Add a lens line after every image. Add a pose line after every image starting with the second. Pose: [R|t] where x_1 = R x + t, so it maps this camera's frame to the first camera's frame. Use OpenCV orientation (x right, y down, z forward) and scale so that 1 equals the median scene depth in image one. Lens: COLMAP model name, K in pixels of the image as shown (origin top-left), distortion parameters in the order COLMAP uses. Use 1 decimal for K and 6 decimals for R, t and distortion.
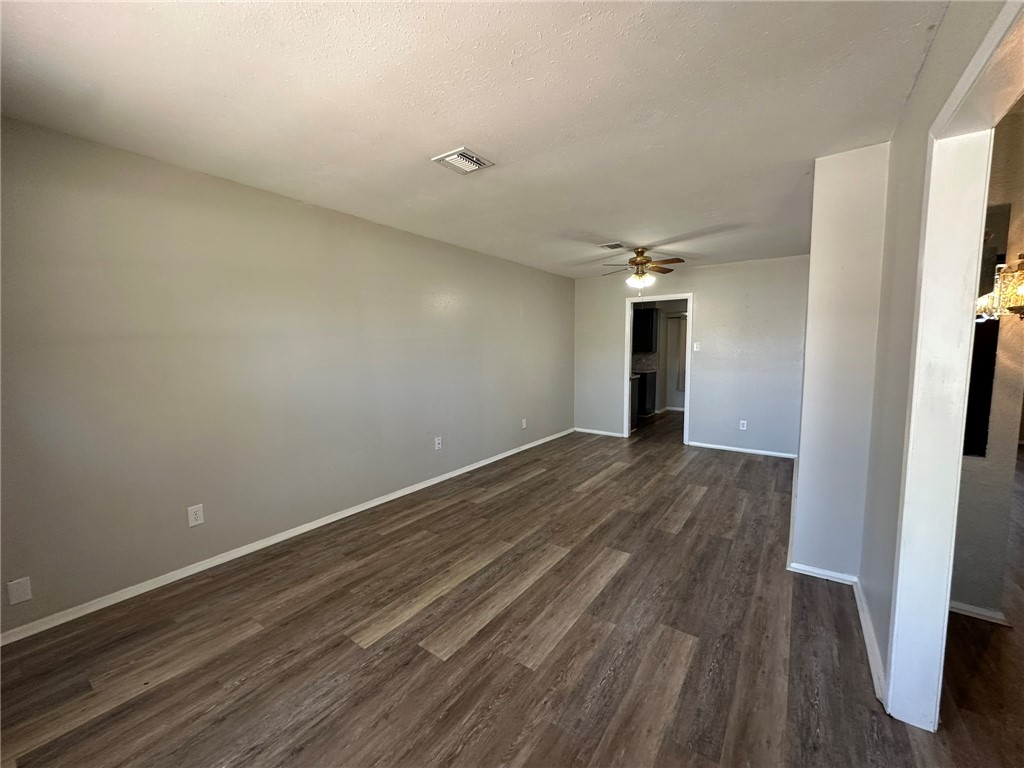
lens RADIAL K [[408.5, 0, 512.0], [0, 408.5, 384.0], [0, 0, 1]] dist [0.000270, -0.000214]
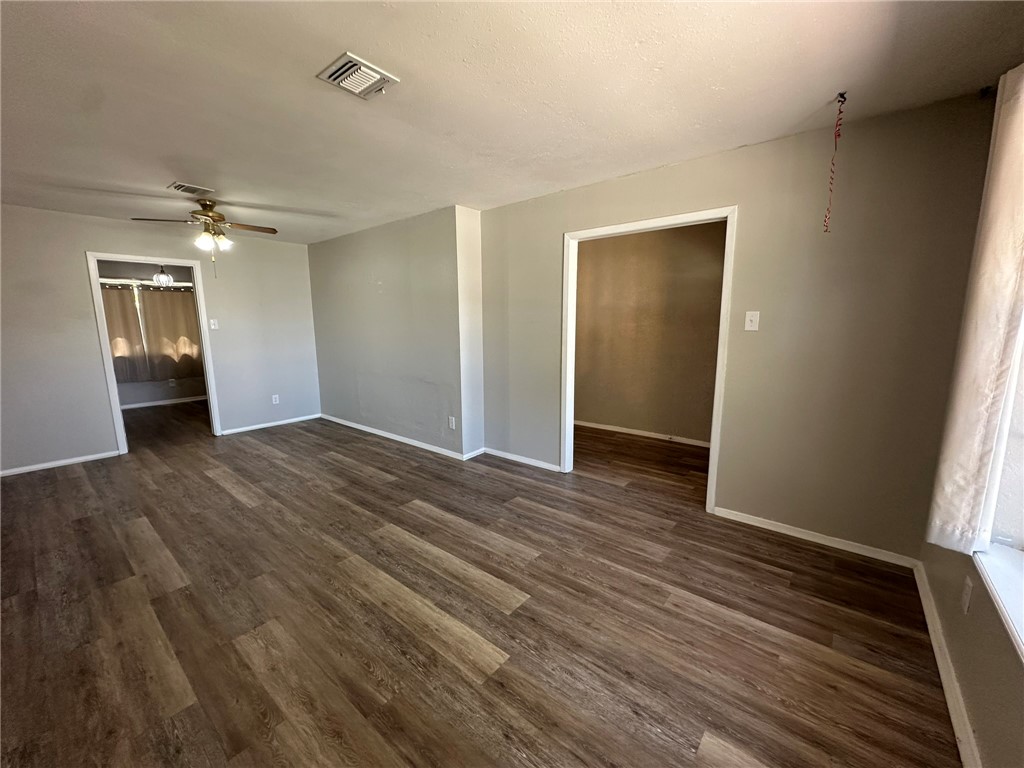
lens RADIAL K [[408.5, 0, 512.0], [0, 408.5, 384.0], [0, 0, 1]] dist [0.000270, -0.000214]
pose [[0.068274, -0.147266, 0.986738, -0.786838], [0.096178, 0.985410, 0.140414, -0.050723], [-0.993020, 0.085316, 0.081441, 0.586663]]
